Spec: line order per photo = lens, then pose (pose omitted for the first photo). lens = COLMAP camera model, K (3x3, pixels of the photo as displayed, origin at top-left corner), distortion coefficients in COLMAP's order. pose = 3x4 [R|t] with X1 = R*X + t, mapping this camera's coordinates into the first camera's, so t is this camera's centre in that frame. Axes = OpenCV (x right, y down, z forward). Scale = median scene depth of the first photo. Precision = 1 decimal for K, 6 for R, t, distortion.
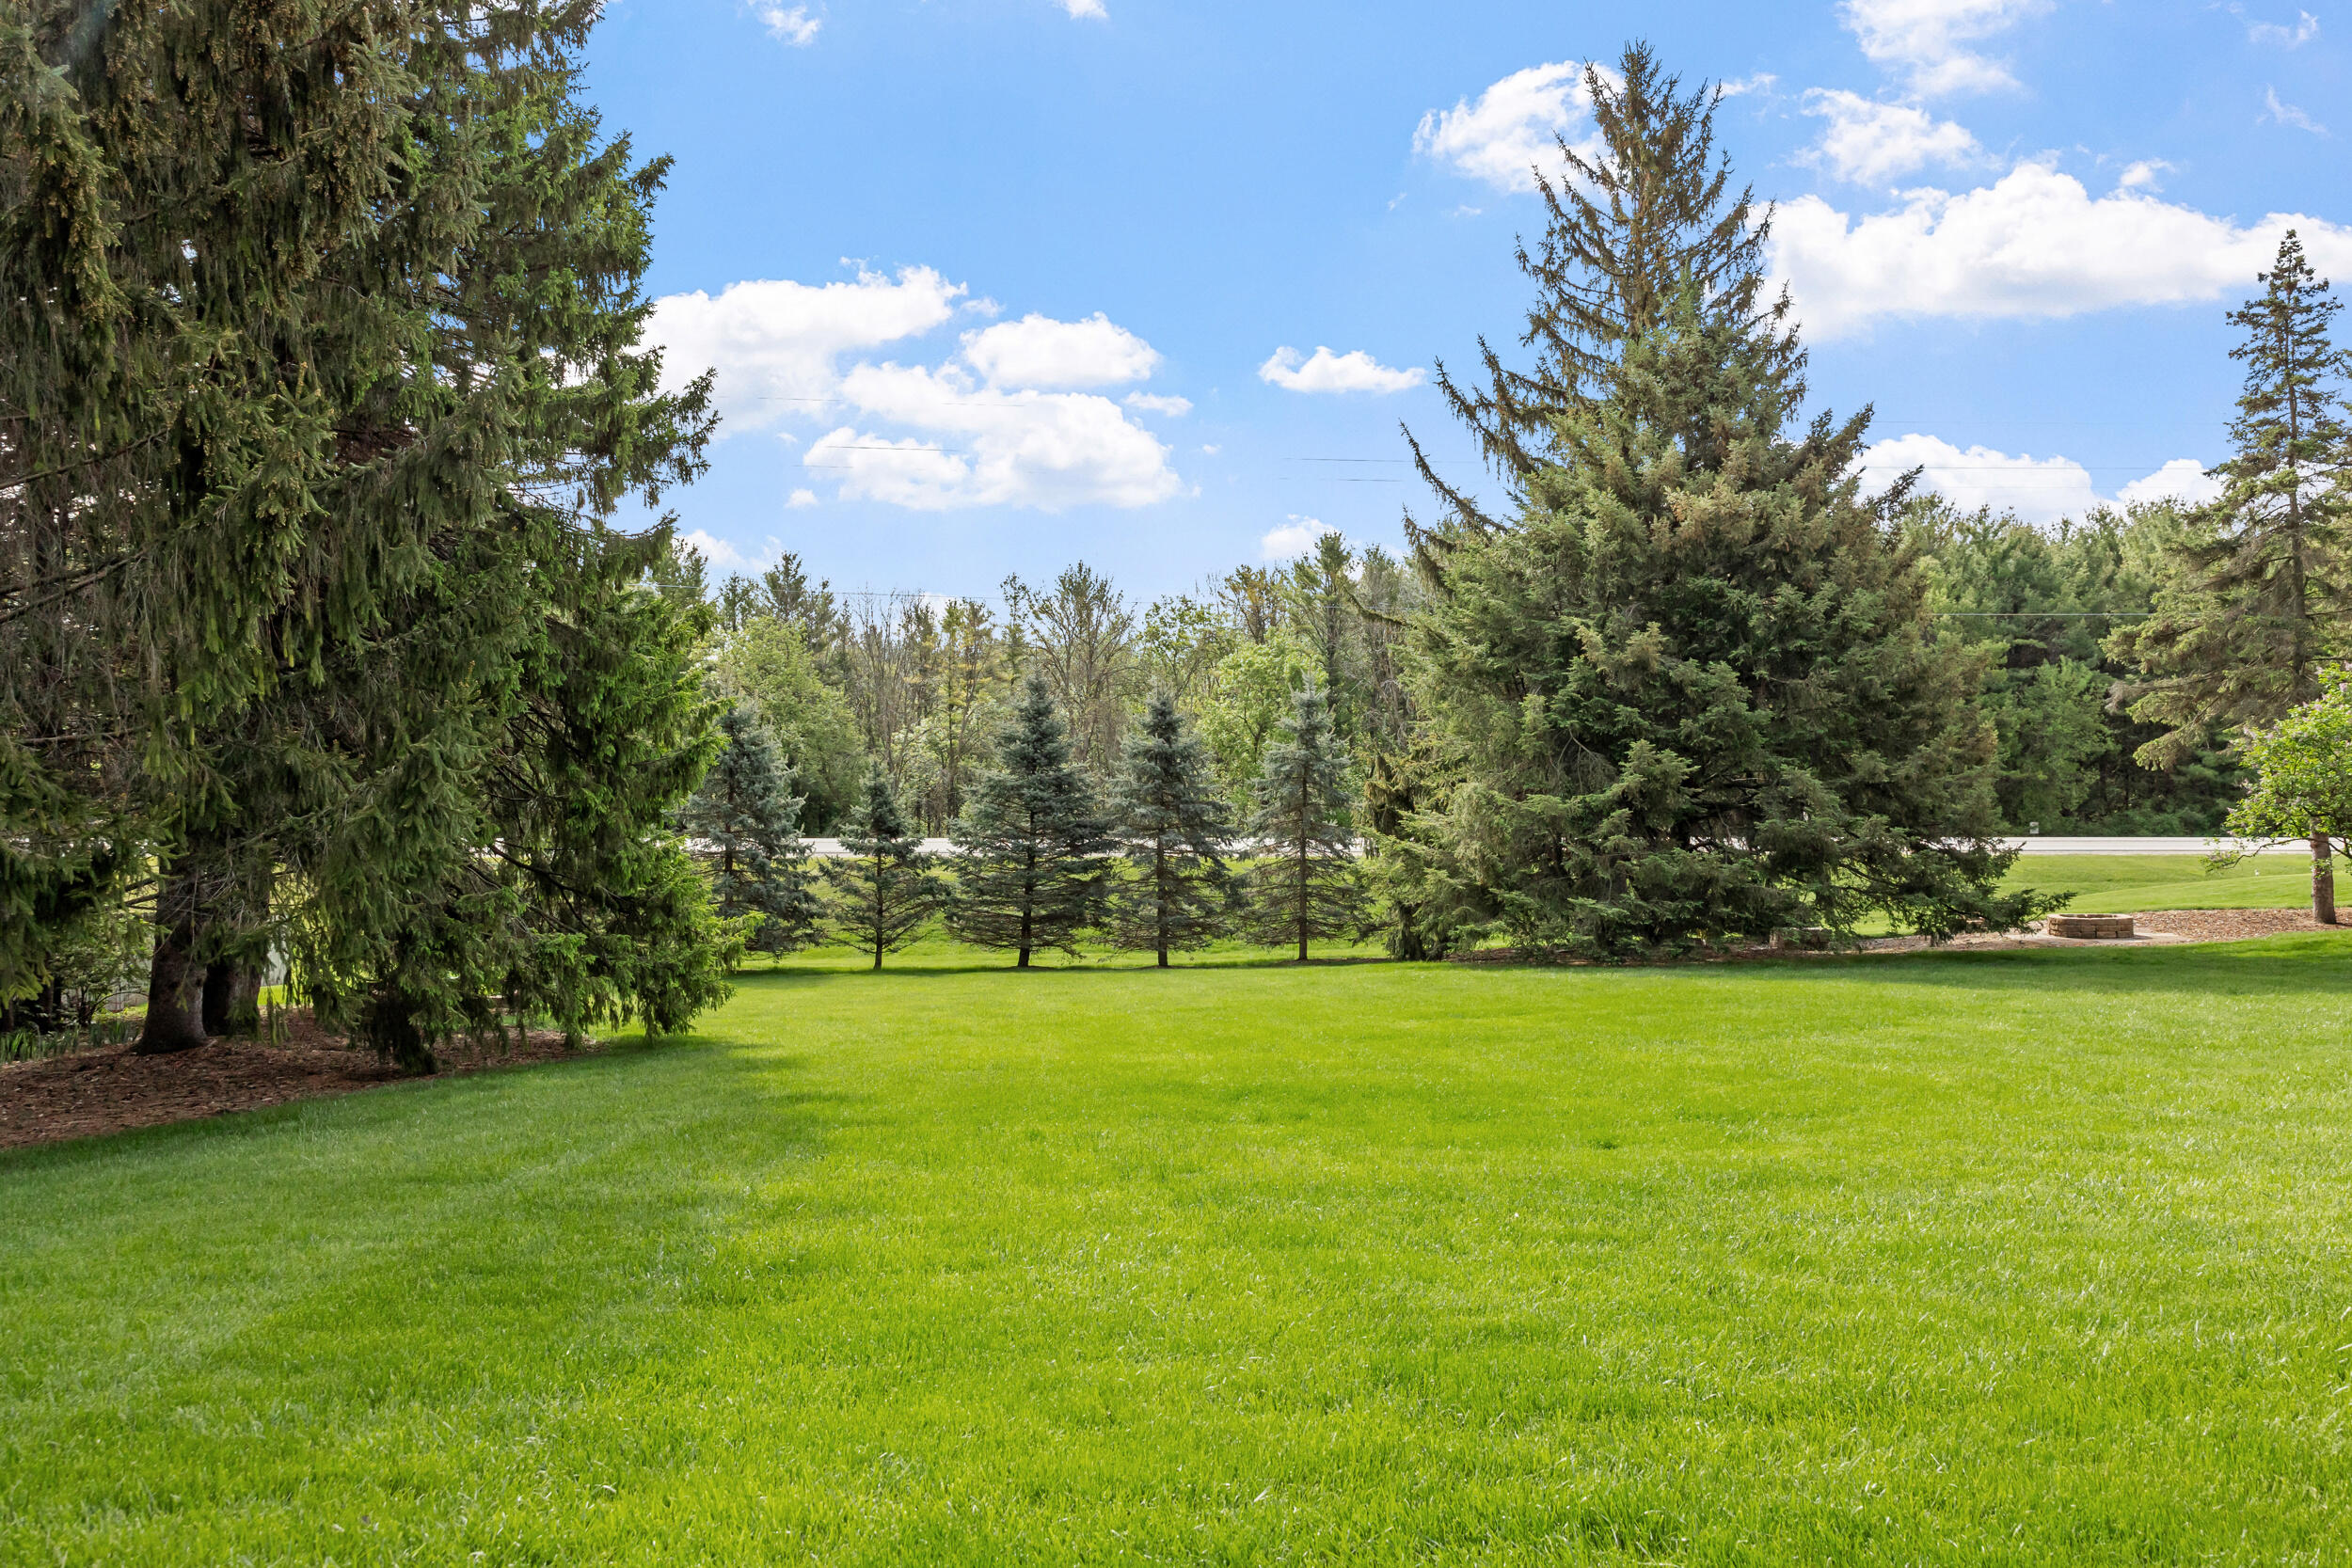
lens RADIAL K [[1863.8, 0, 1175.1], [0, 1863.8, 777.4], [0, 0, 1]] dist [0.004919, -0.019436]
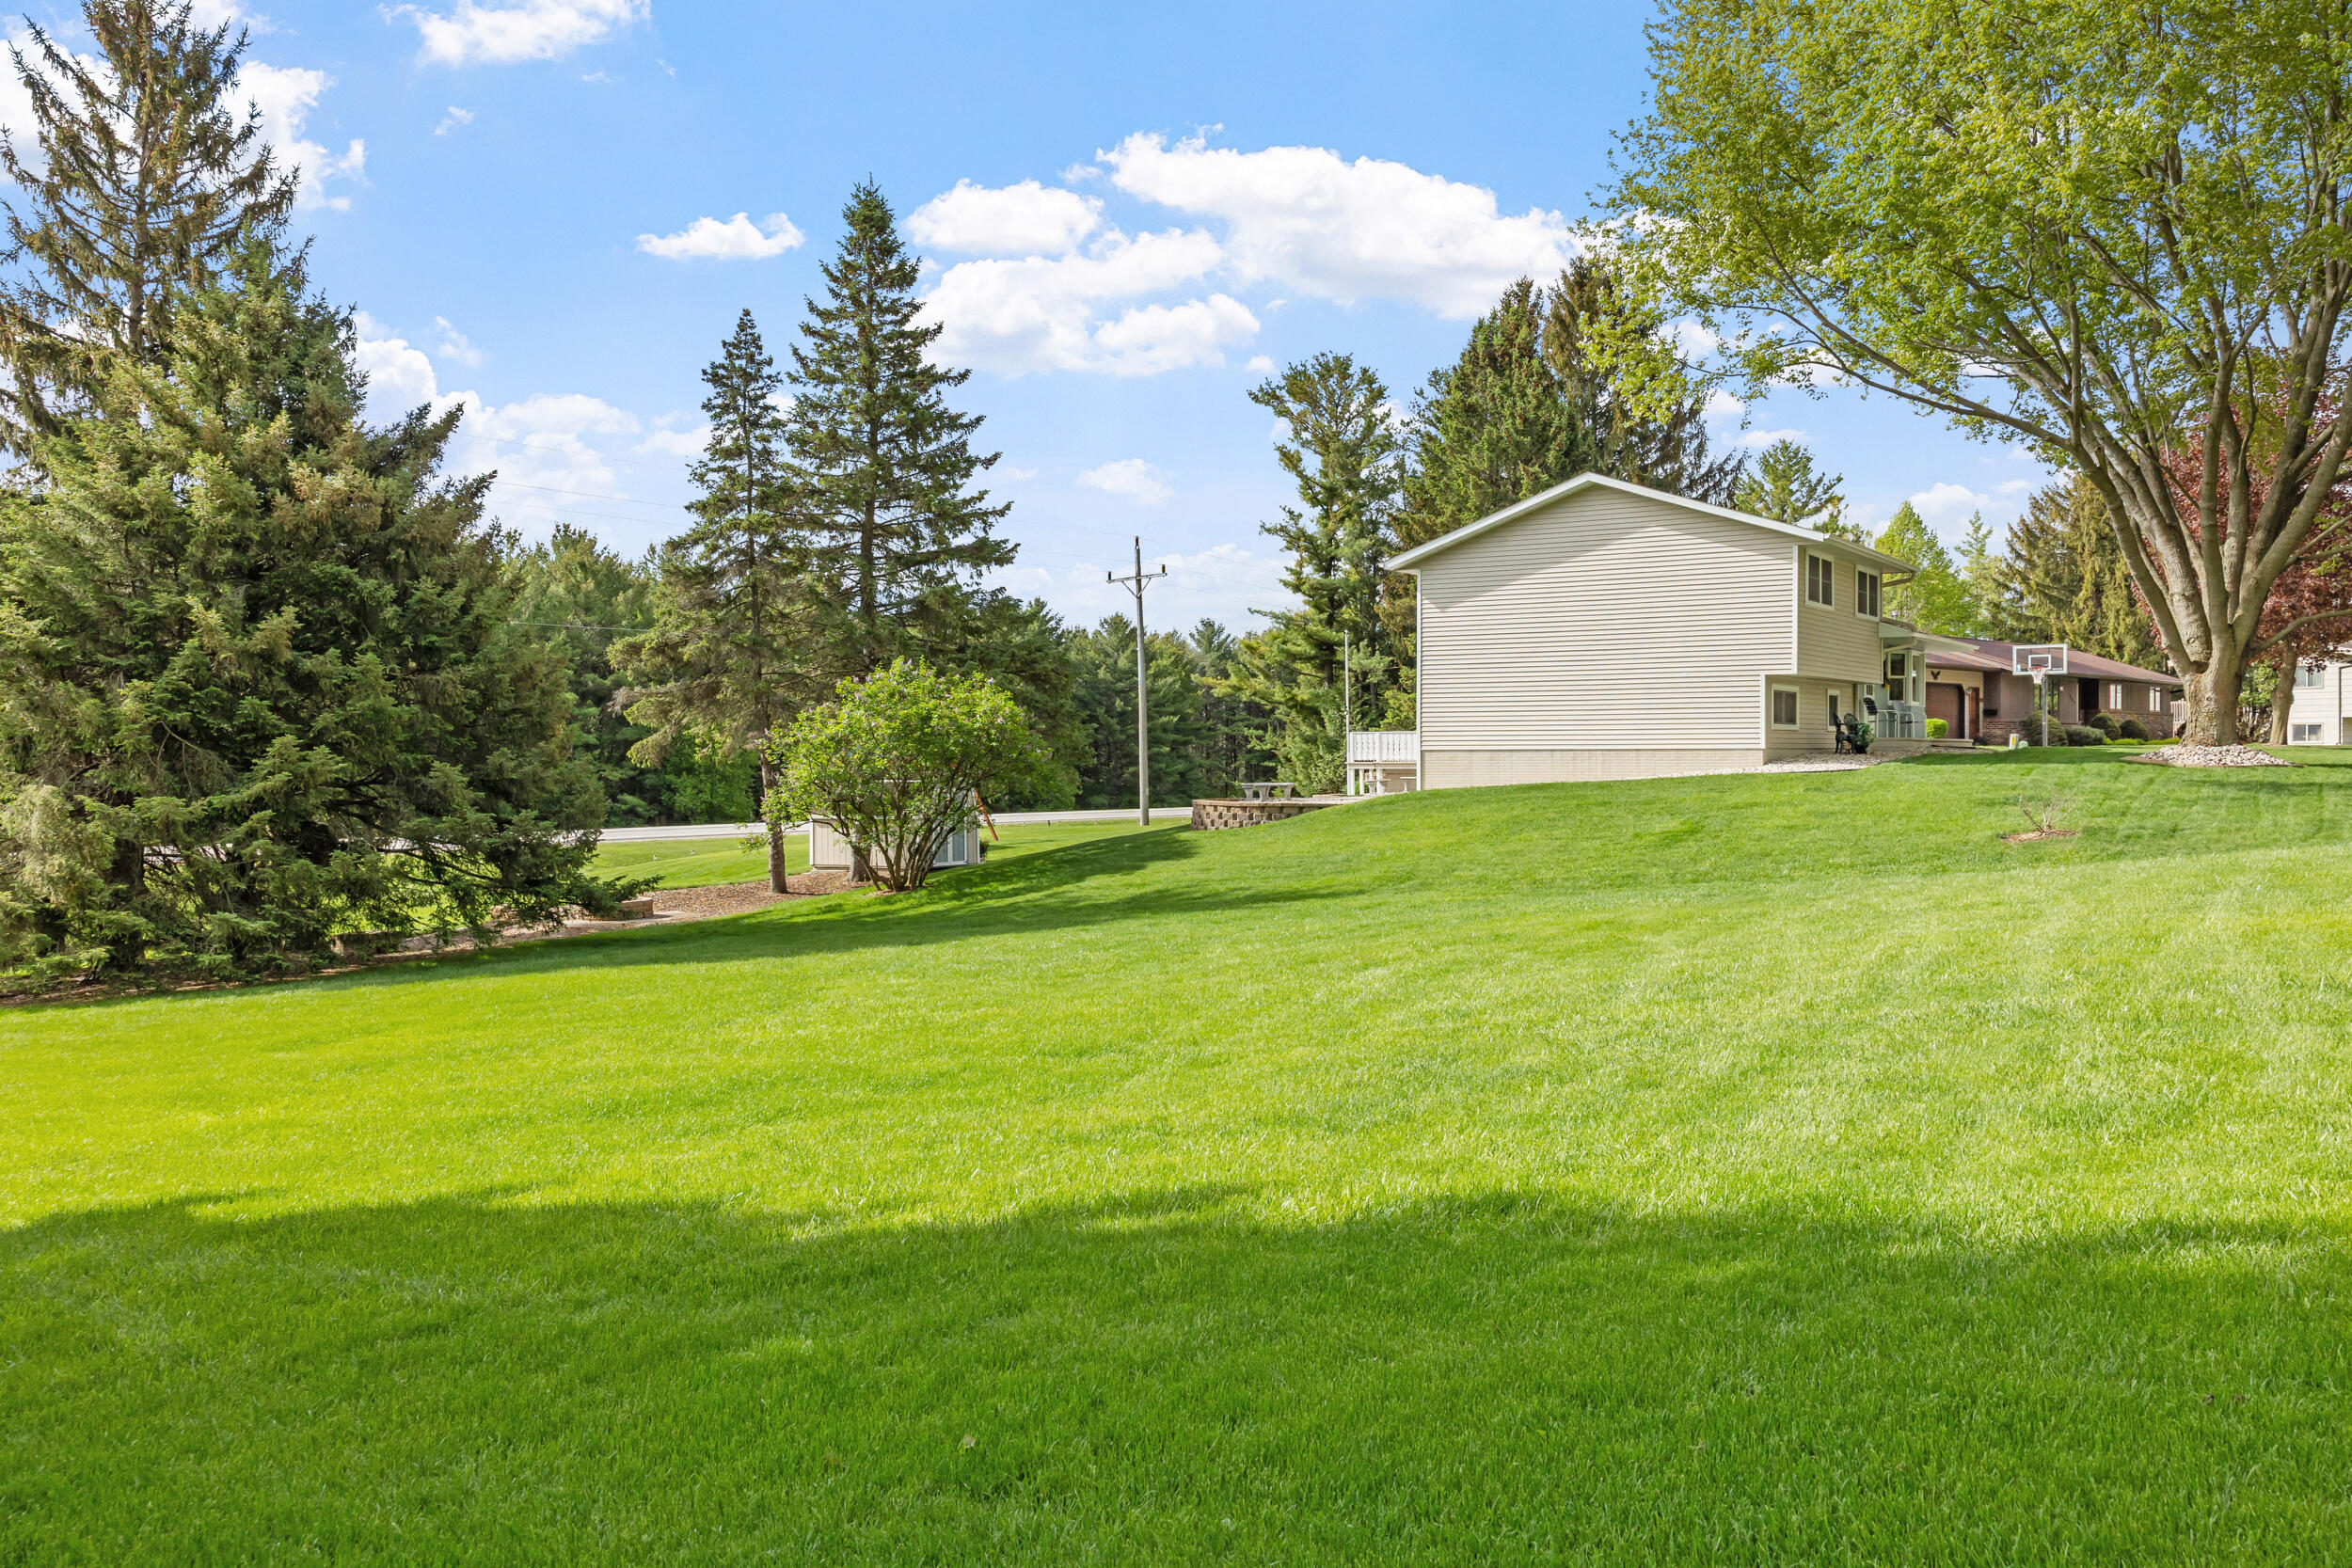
lens RADIAL K [[1863.8, 0, 1175.1], [0, 1863.8, 783.0], [0, 0, 1]] dist [0.004919, -0.019436]
pose [[0.562145, -0.013058, 0.826936, -0.249493], [0.015150, 0.999870, 0.005490, 0.004684], [-0.826900, 0.009442, 0.562270, 0.120498]]
